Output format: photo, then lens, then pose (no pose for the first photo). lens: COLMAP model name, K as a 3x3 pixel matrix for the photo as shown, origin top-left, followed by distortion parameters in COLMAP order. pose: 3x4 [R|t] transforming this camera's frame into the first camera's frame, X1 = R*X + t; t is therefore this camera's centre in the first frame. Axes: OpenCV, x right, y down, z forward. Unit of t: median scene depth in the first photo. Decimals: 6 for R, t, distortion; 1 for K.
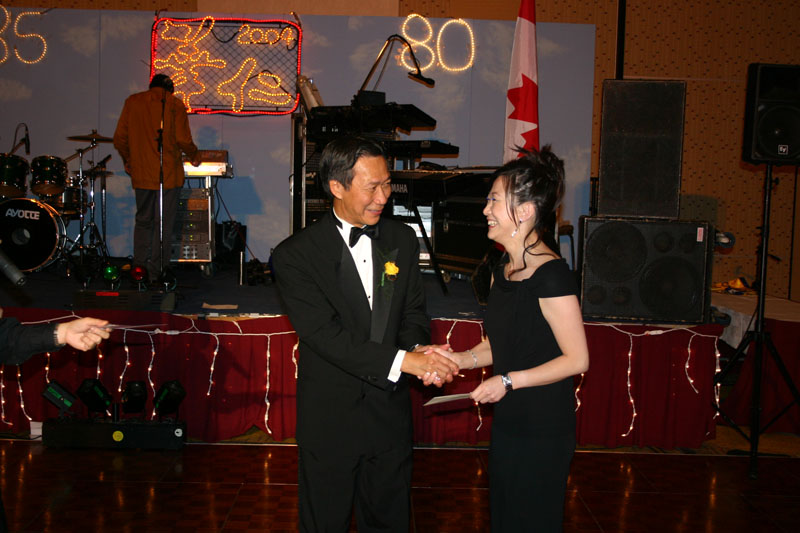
lens RADIAL K [[1136.3, 0, 392.2], [0, 1136.3, 274.0], [0, 0, 1]] dist [-0.026508, 0.000000]
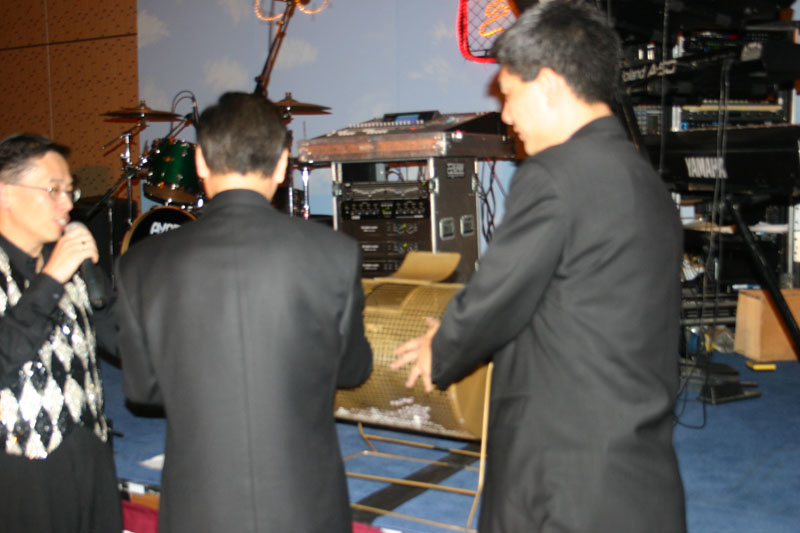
lens RADIAL K [[1087.8, 0, 368.6], [0, 1087.8, 267.9], [0, 0, 1]] dist [-0.008319, 0.000000]
pose [[0.835941, 0.008373, -0.548756, 0.109678], [-0.002429, 0.999930, 0.011558, -0.037496], [0.548815, -0.008329, 0.835903, 0.525881]]
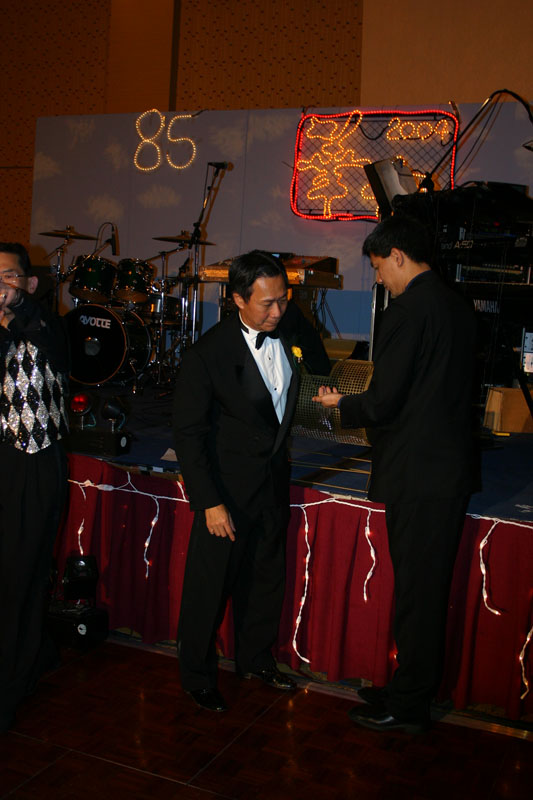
lens RADIAL K [[922.7, 0, 274.7], [0, 922.7, 409.0], [0, 0, 1]] dist [-0.061270, 0.000000]
pose [[0.909792, 0.080353, -0.407213, 0.108601], [-0.068722, 0.996703, 0.043136, -0.024382], [0.409336, -0.011260, 0.912314, 0.376416]]
